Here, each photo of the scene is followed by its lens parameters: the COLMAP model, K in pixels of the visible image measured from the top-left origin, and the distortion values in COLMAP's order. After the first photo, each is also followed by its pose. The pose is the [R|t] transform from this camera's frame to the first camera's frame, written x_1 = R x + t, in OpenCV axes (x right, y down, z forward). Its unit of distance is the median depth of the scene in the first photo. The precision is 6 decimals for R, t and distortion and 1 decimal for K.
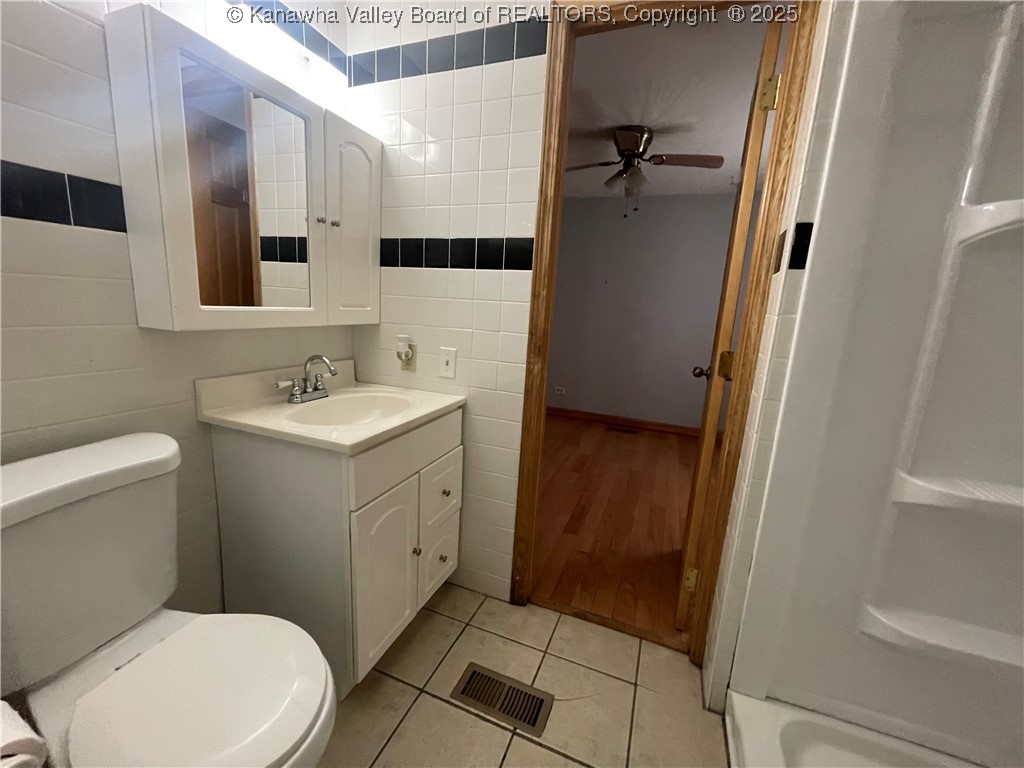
lens RADIAL K [[417.9, 0, 506.8], [0, 417.9, 387.6], [0, 0, 1]] dist [-0.000789, 0.000289]
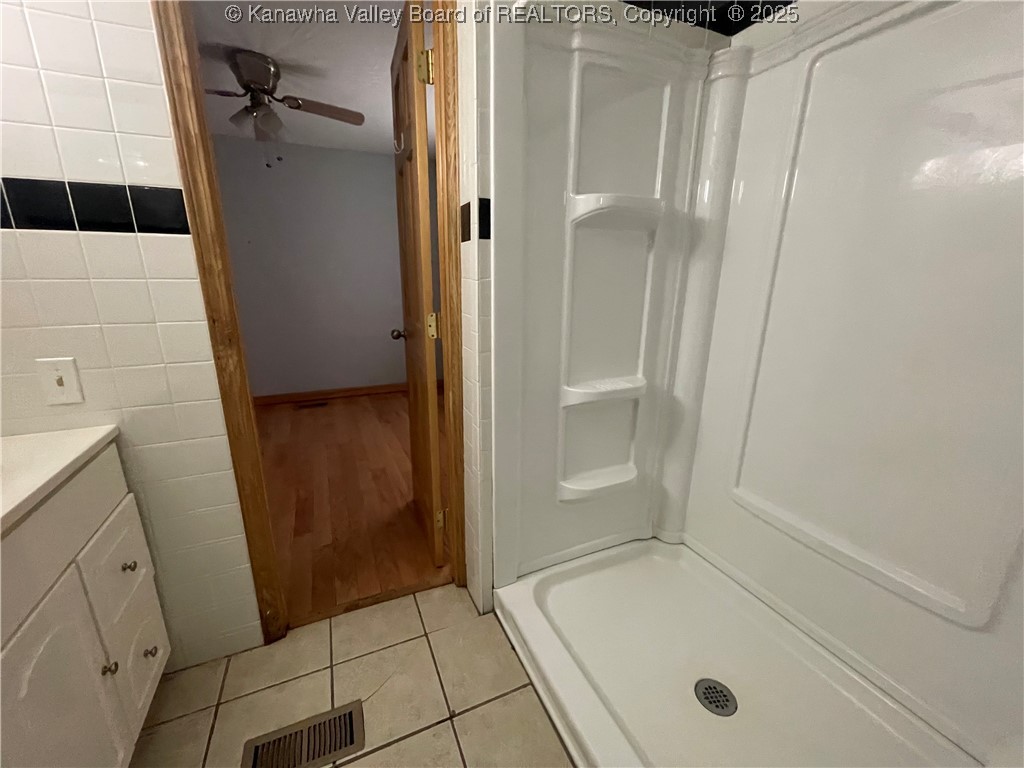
lens RADIAL K [[417.9, 0, 506.8], [0, 417.9, 387.6], [0, 0, 1]] dist [-0.000789, 0.000289]
pose [[0.696309, -0.238174, 0.677072, -0.102471], [0.171708, 0.971222, 0.165060, -0.038619], [-0.696900, 0.001326, 0.717167, 0.070886]]
